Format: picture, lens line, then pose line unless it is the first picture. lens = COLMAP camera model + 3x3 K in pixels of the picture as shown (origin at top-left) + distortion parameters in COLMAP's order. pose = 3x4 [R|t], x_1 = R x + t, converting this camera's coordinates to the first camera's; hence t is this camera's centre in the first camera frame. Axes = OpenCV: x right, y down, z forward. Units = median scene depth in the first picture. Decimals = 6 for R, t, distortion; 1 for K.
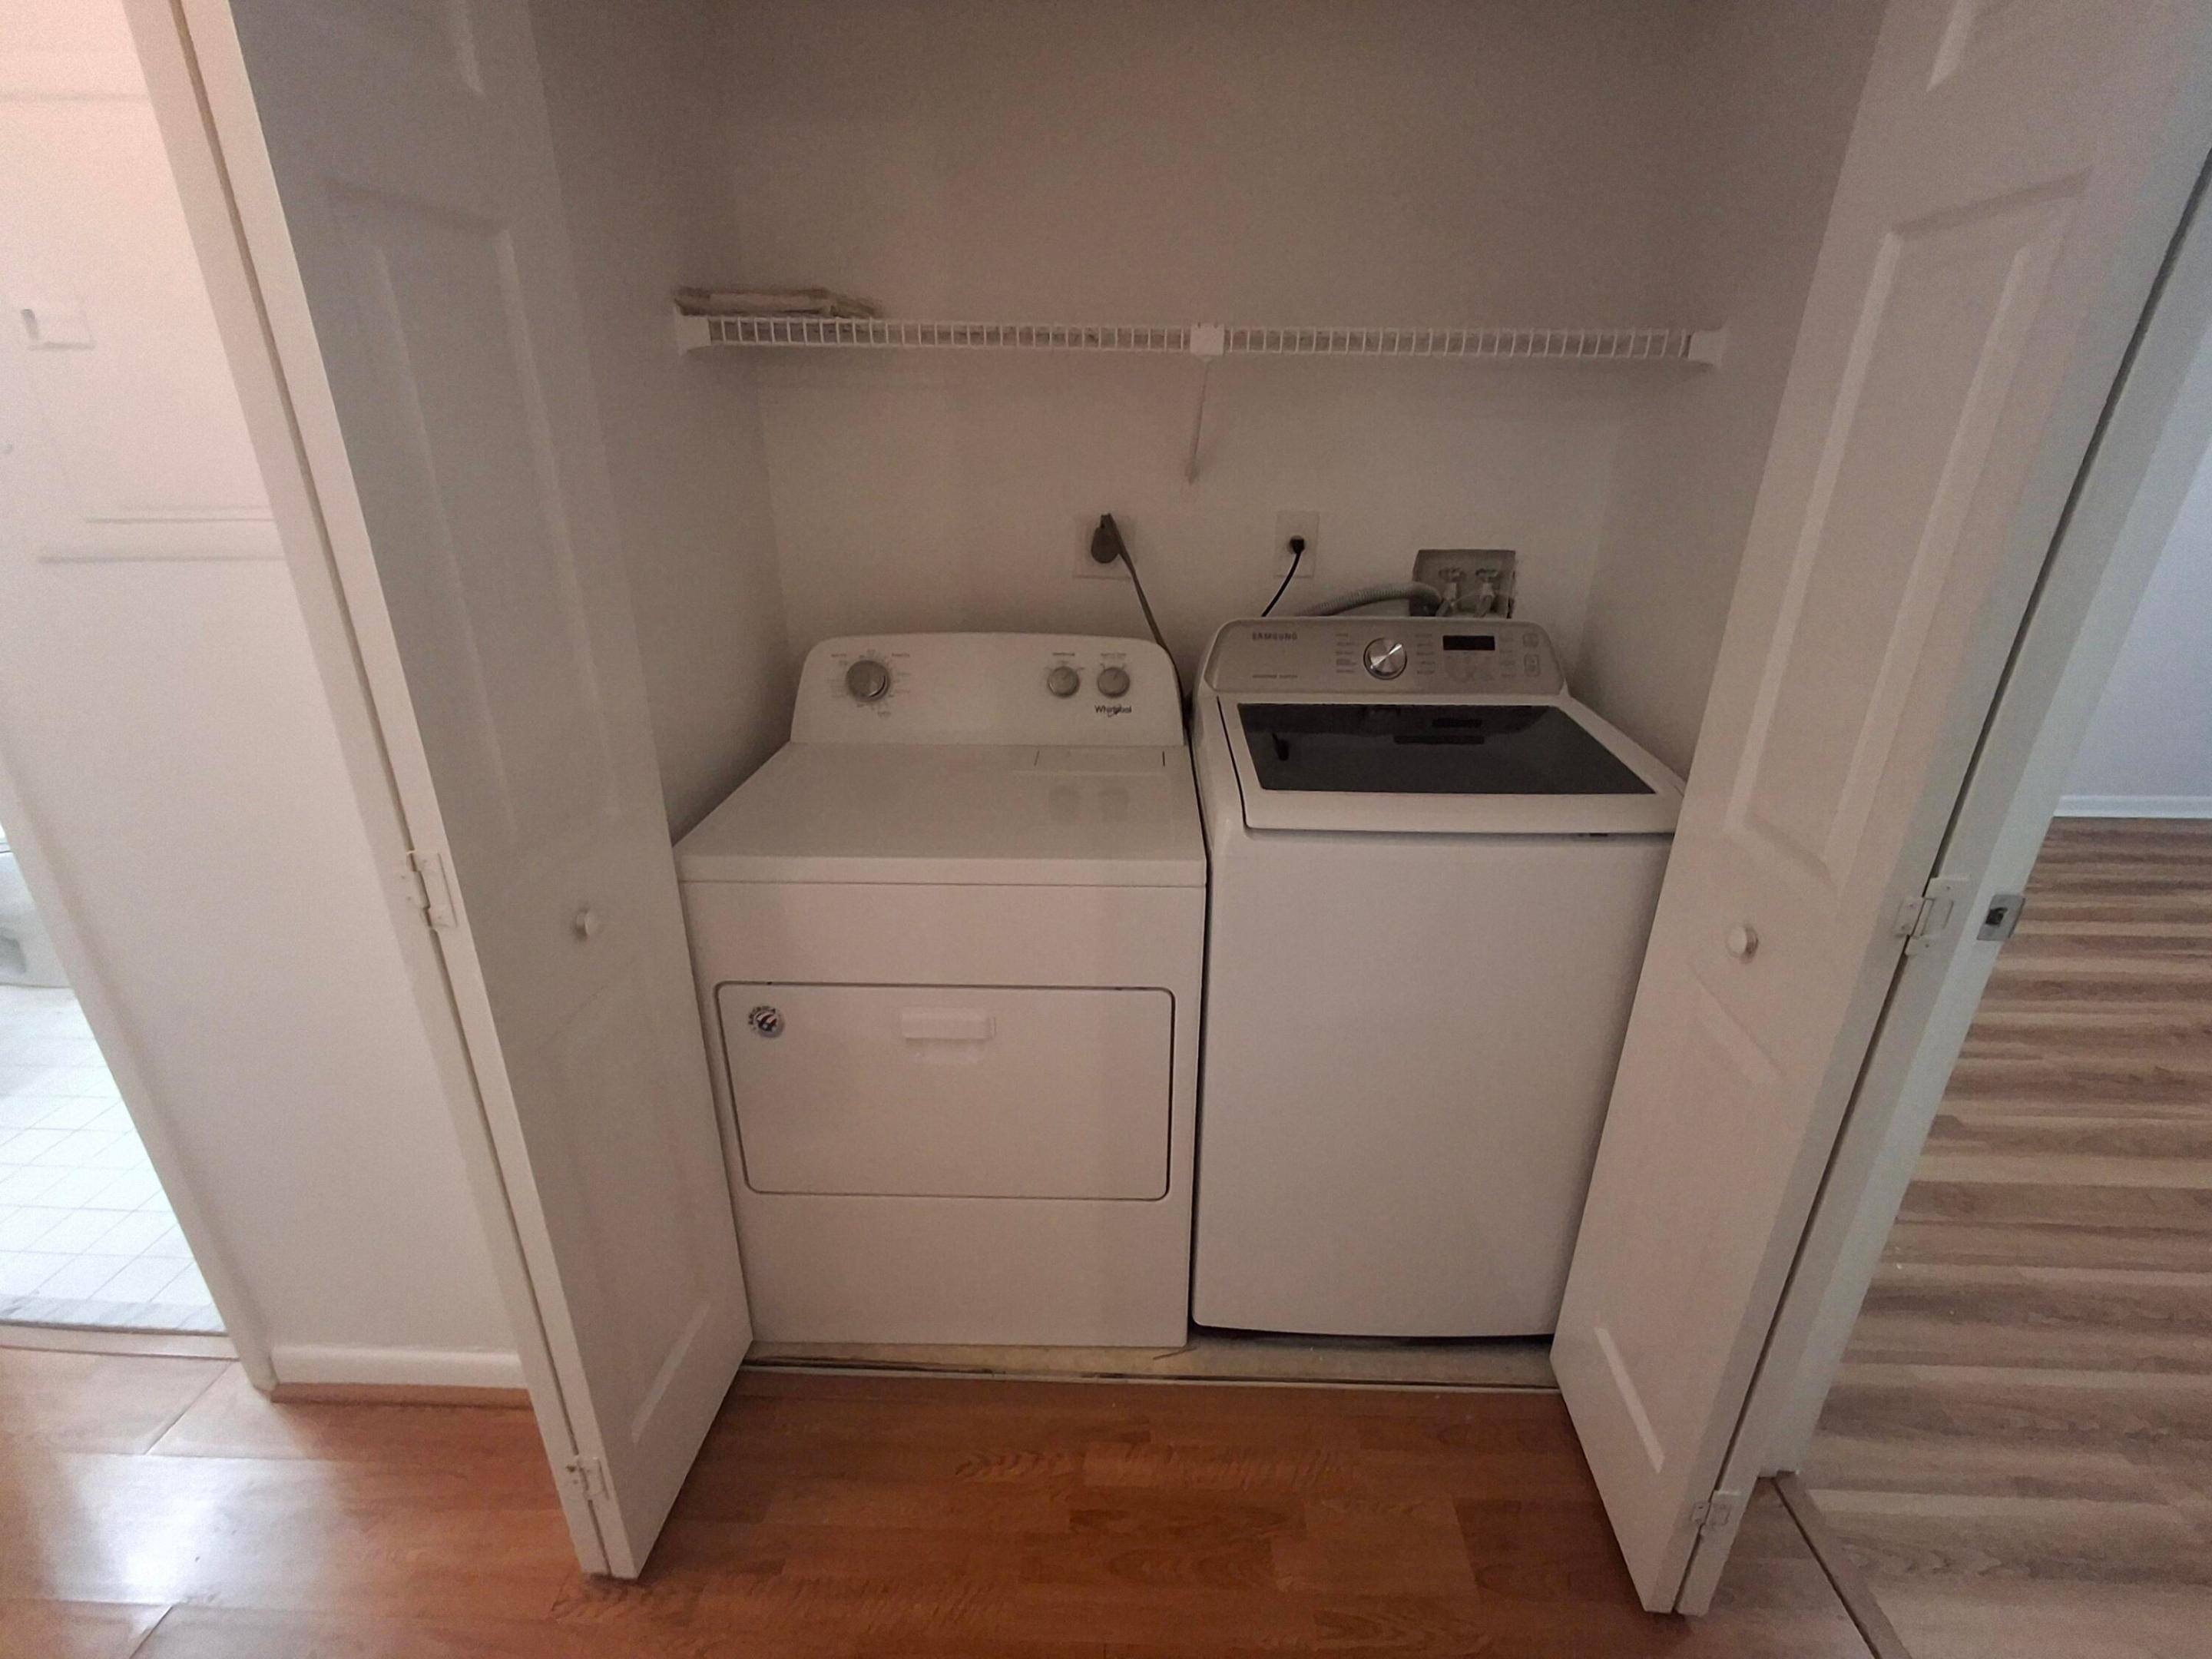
lens RADIAL K [[1012.1, 0, 1120.8], [0, 1012.1, 830.3], [0, 0, 1]] dist [-0.000492, 0.010047]
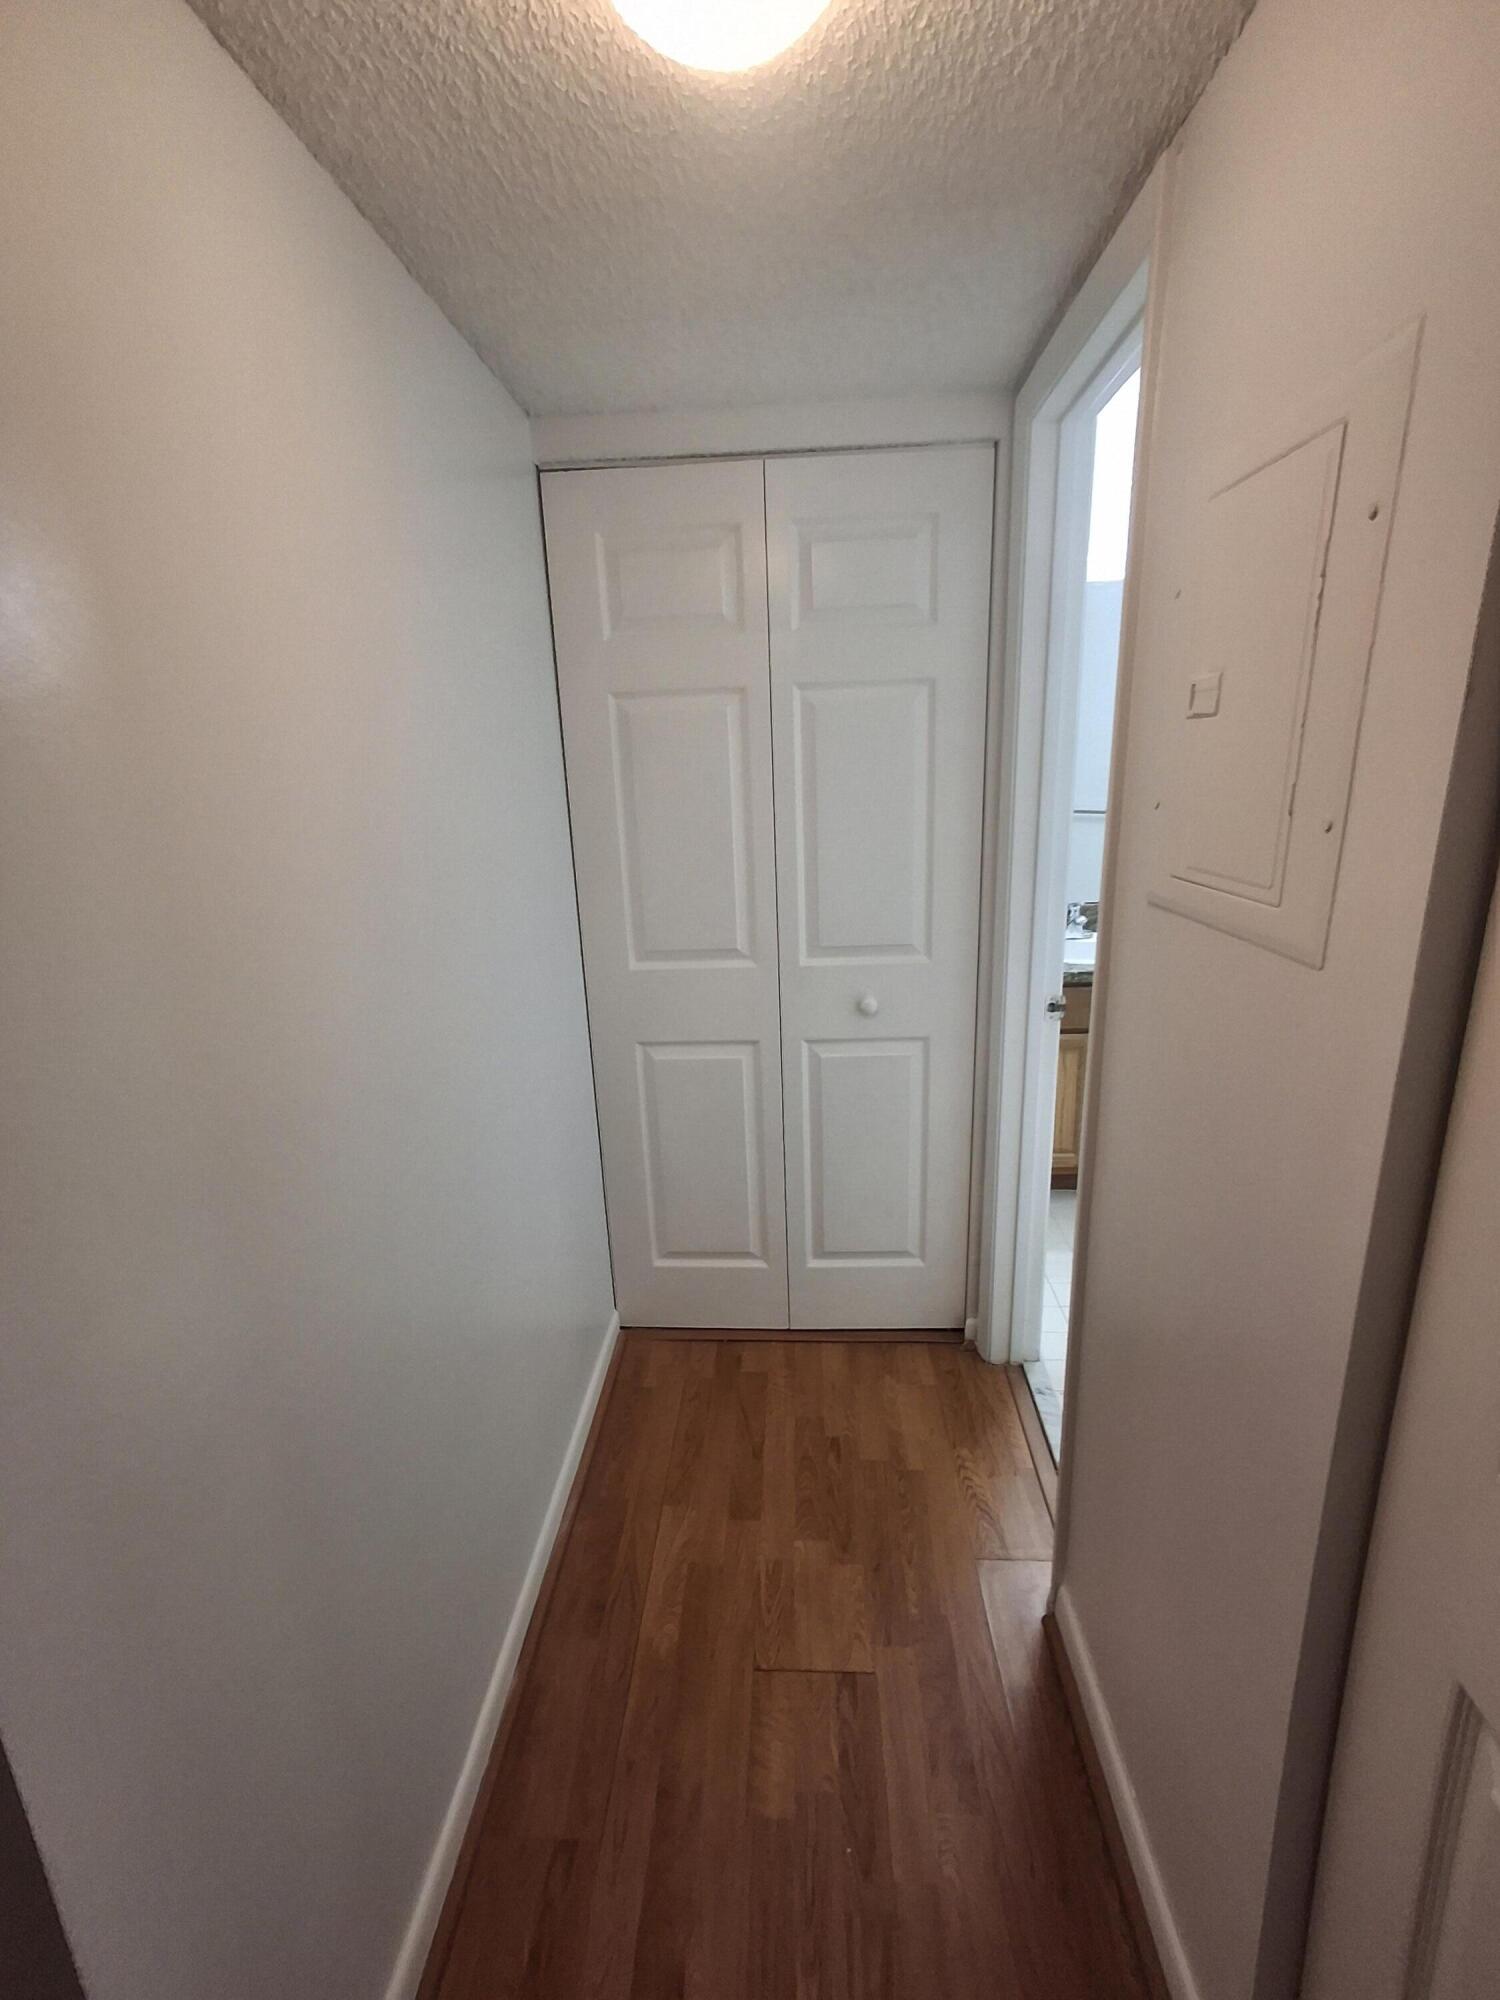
lens RADIAL K [[915.1, 0, 752.9], [0, 915.1, 1014.5], [0, 0, 1]] dist [-0.000492, 0.010047]
pose [[-0.029378, 0.260000, -0.965162, 1.222269], [-0.352408, 0.900884, 0.253411, -0.242508], [0.935385, 0.347575, 0.065160, 0.592434]]
